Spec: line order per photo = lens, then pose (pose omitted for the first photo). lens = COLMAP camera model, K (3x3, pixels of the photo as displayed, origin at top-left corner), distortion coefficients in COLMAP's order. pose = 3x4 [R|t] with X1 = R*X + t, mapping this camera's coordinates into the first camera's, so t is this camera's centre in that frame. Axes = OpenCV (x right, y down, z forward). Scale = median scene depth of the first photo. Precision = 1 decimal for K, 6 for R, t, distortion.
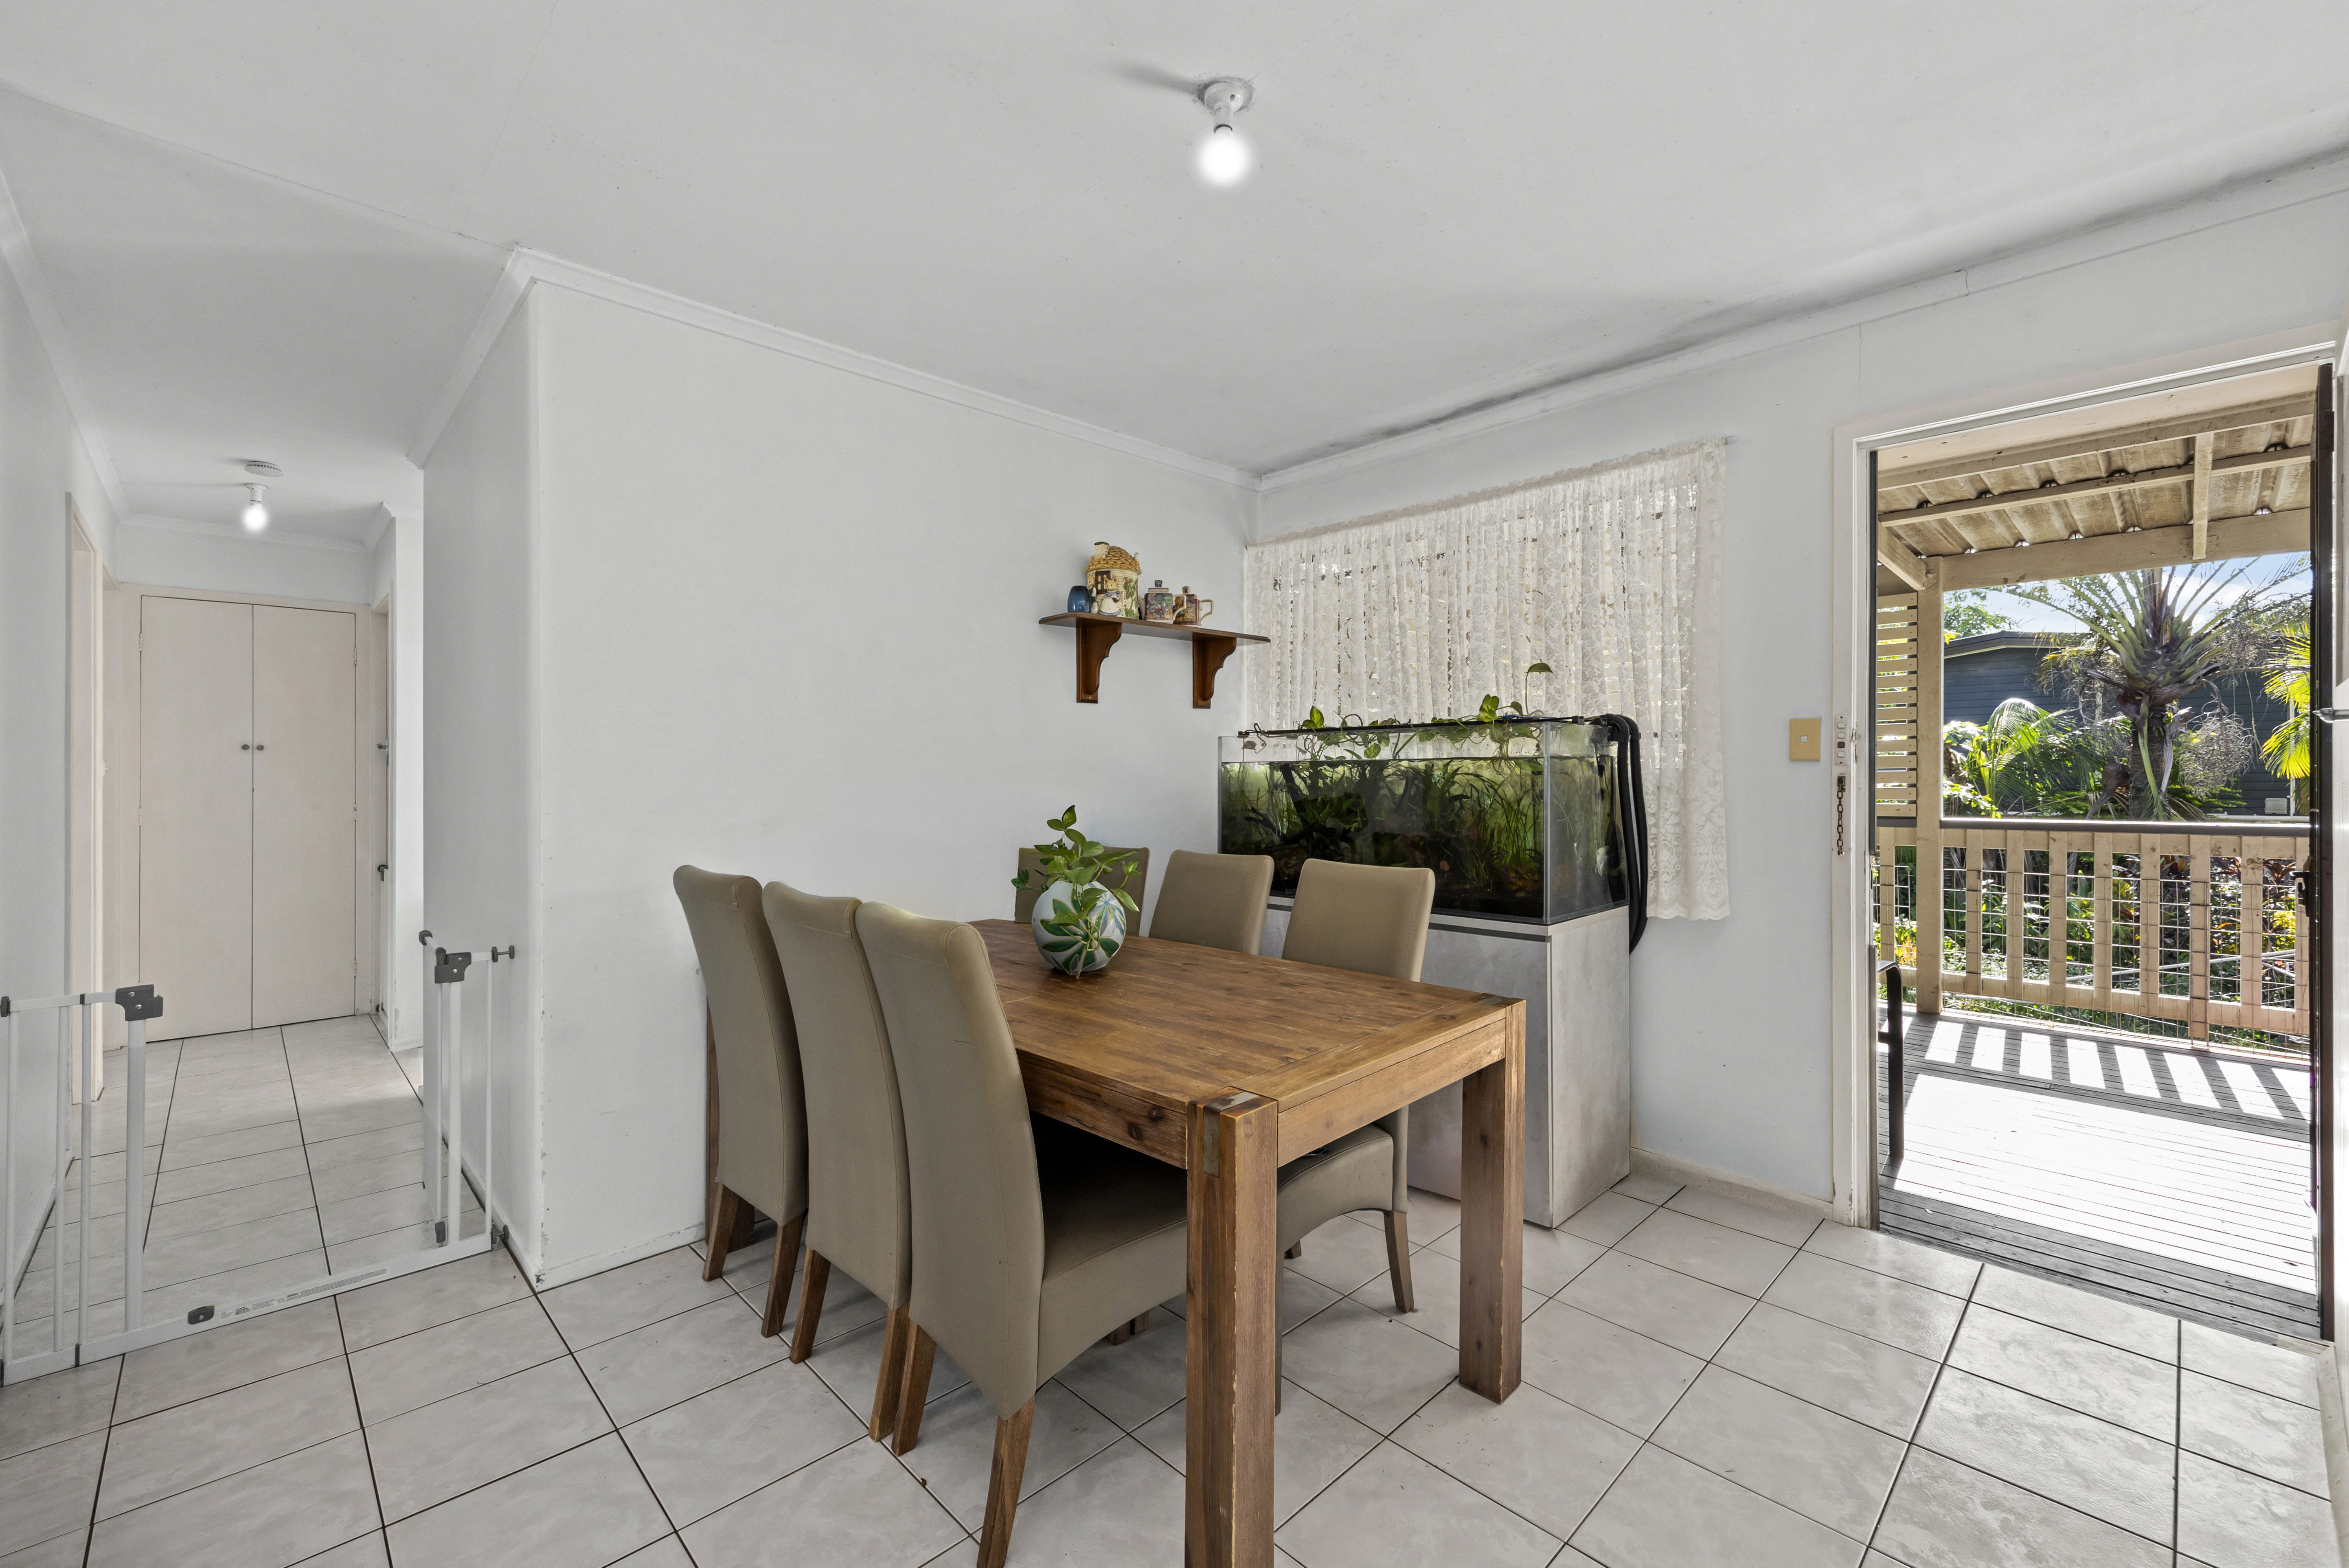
lens RADIAL K [[969.3, 0, 1175.5], [0, 969.3, 775.7], [0, 0, 1]] dist [0.014251, 0.000075]
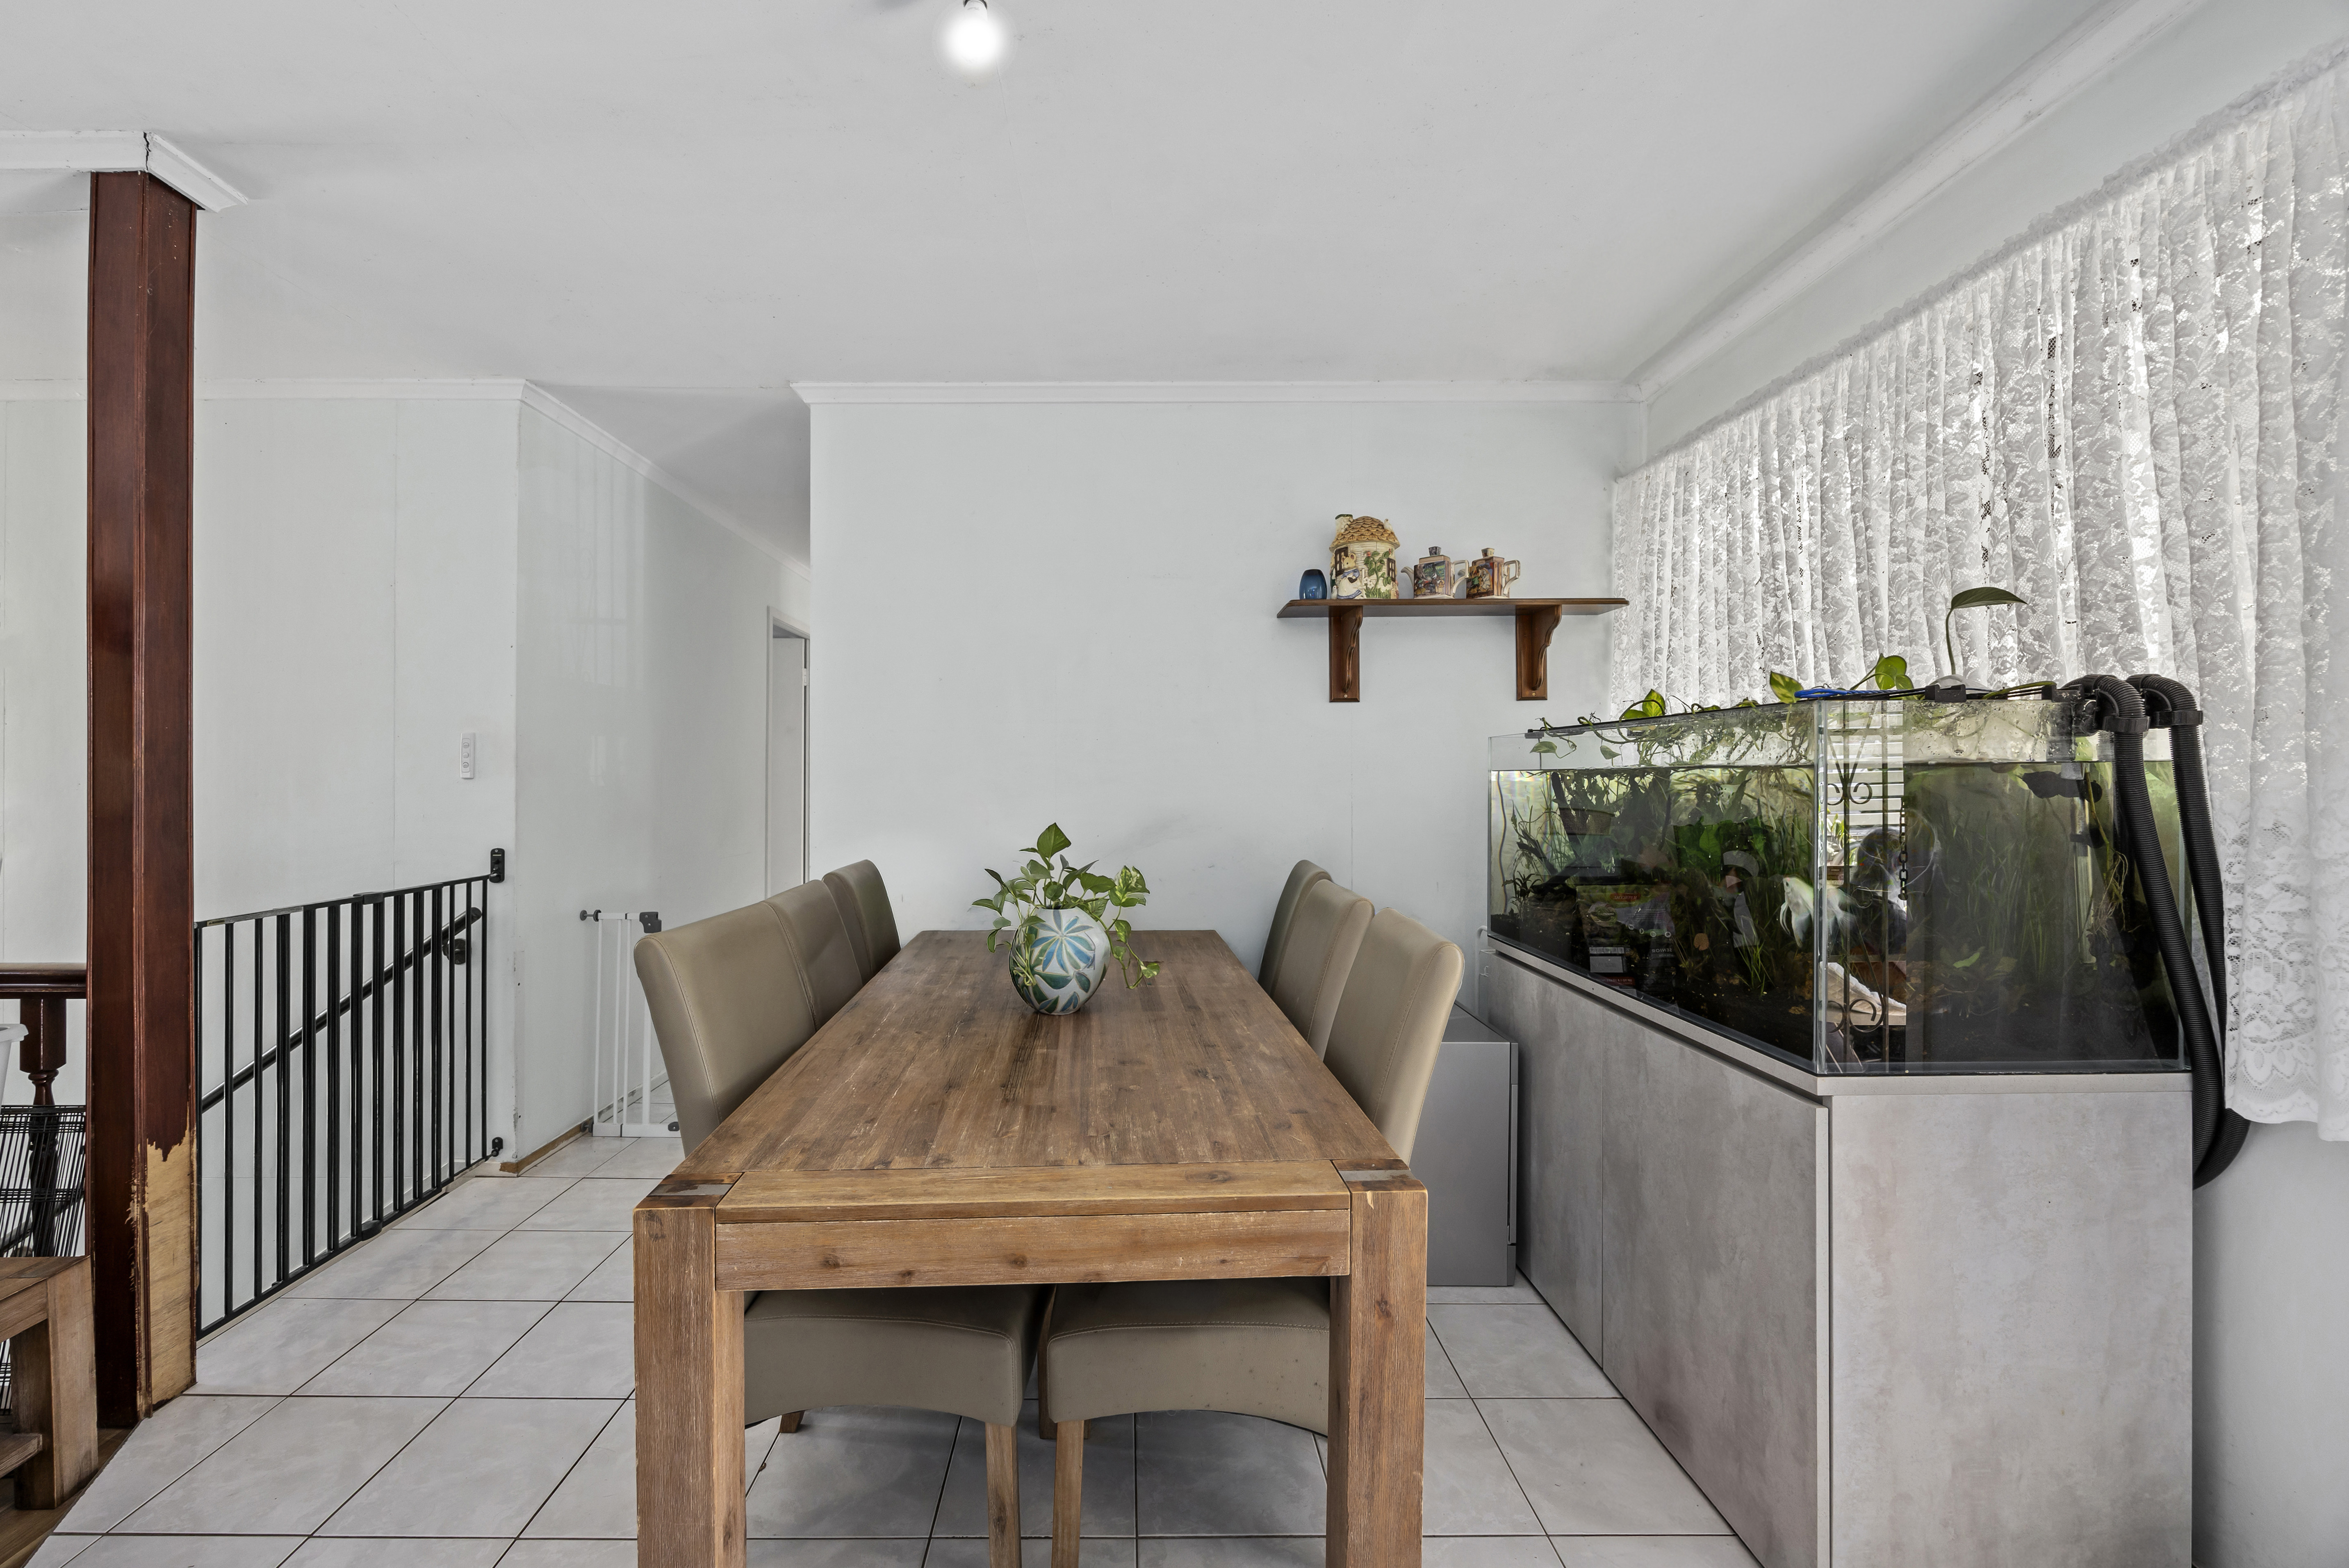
lens RADIAL K [[928.2, 0, 1166.8], [0, 928.2, 772.6], [0, 0, 1]] dist [-0.000323, -0.000044]
pose [[0.725952, 0.002209, -0.687742, 0.378927], [-0.006088, 0.999976, -0.003215, -0.008651], [0.687718, 0.006521, 0.725949, 0.298143]]
